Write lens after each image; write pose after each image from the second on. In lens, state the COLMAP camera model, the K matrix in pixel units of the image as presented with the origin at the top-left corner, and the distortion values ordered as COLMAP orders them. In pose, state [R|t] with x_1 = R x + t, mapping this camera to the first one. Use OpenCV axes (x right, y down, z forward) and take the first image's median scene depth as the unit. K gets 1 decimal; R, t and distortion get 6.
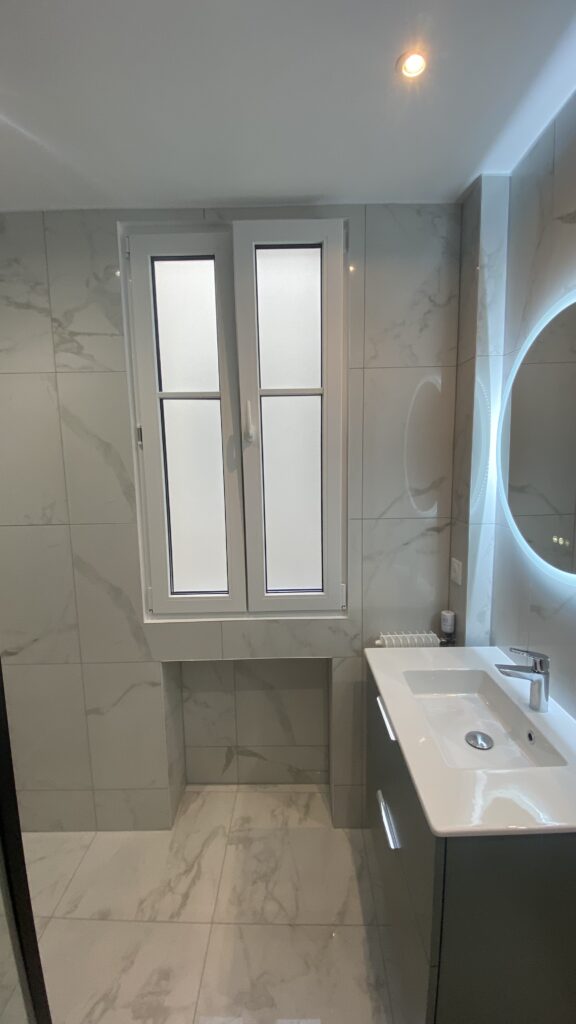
lens RADIAL K [[412.6, 0, 292.1], [0, 412.6, 507.7], [0, 0, 1]] dist [0.017120, -0.019815]
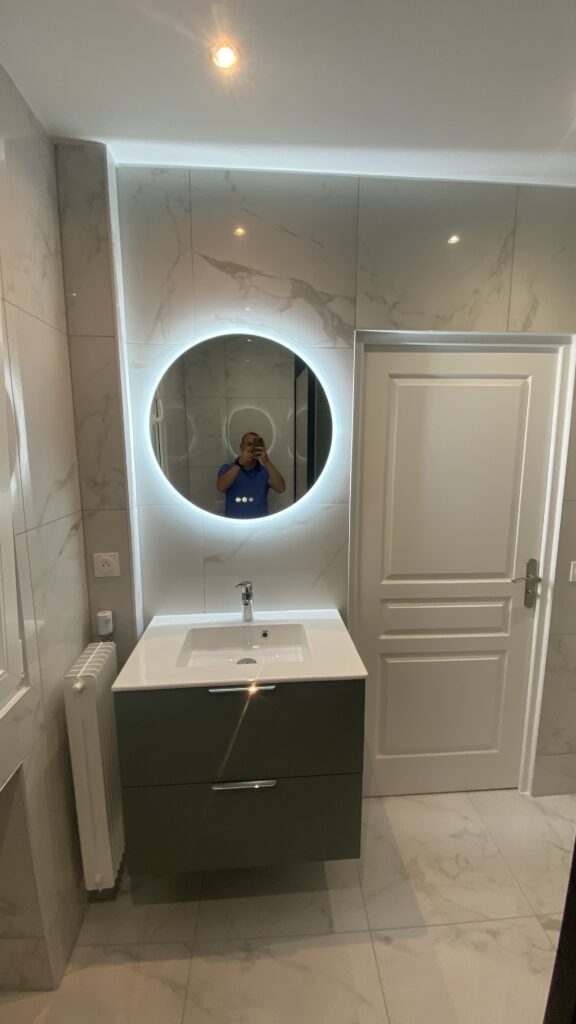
lens RADIAL K [[412.6, 0, 292.1], [0, 412.6, 507.7], [0, 0, 1]] dist [0.017120, -0.019815]
pose [[-0.073112, -0.138543, 0.987654, -0.591474], [0.130014, 0.980529, 0.147168, -0.061330], [-0.988813, 0.139169, -0.053676, 0.690363]]
